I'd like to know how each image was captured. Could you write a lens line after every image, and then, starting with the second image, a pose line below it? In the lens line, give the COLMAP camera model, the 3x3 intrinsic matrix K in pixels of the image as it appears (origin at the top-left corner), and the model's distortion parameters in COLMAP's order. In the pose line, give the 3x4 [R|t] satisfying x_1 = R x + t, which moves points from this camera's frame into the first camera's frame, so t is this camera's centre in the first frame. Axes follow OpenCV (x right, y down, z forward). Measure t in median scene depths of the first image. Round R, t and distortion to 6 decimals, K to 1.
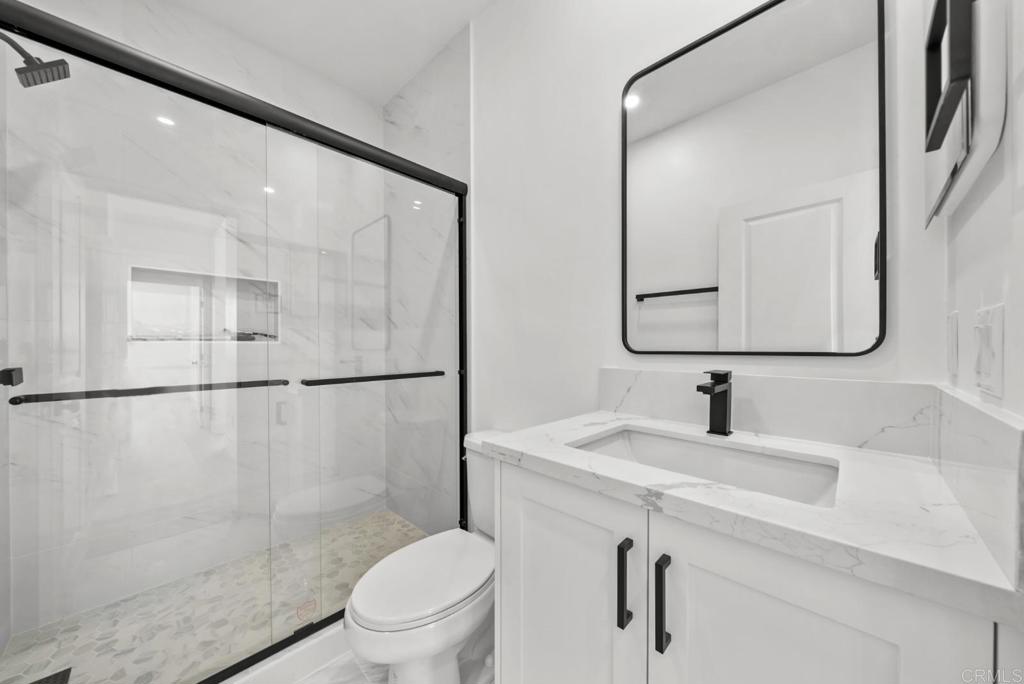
lens RADIAL K [[353.9, 0, 509.8], [0, 353.9, 342.0], [0, 0, 1]] dist [-0.002419, 0.000222]
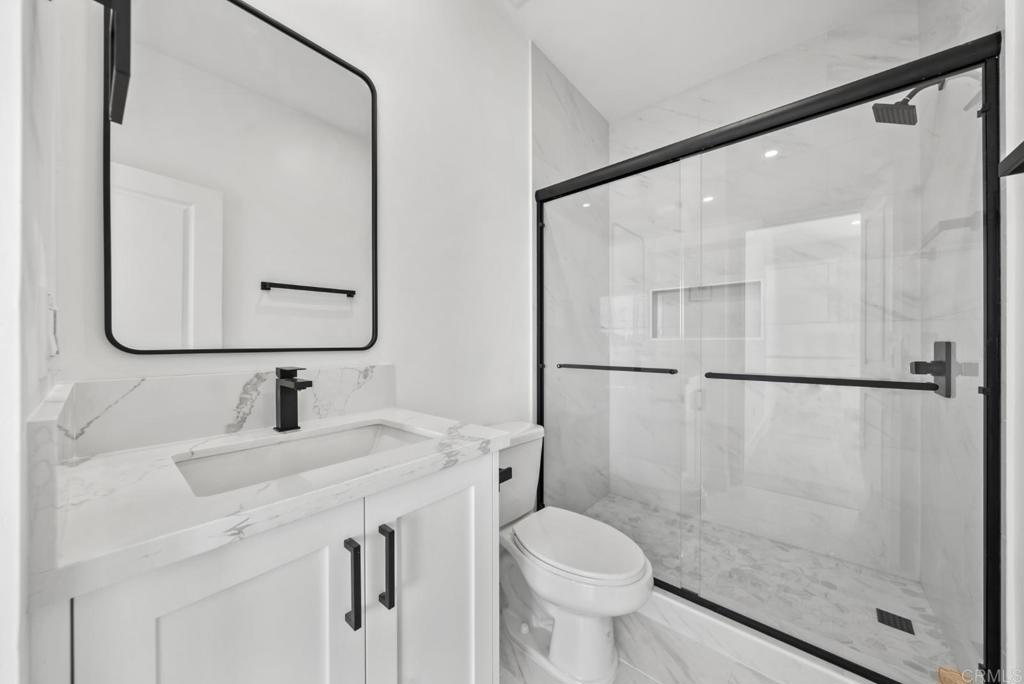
lens RADIAL K [[353.9, 0, 509.3], [0, 353.9, 344.1], [0, 0, 1]] dist [-0.002419, 0.000222]
pose [[-0.055321, -0.002055, 0.998466, -0.449110], [-0.012873, 0.999916, 0.001345, 0.005460], [-0.998386, -0.012779, -0.055343, 0.419966]]
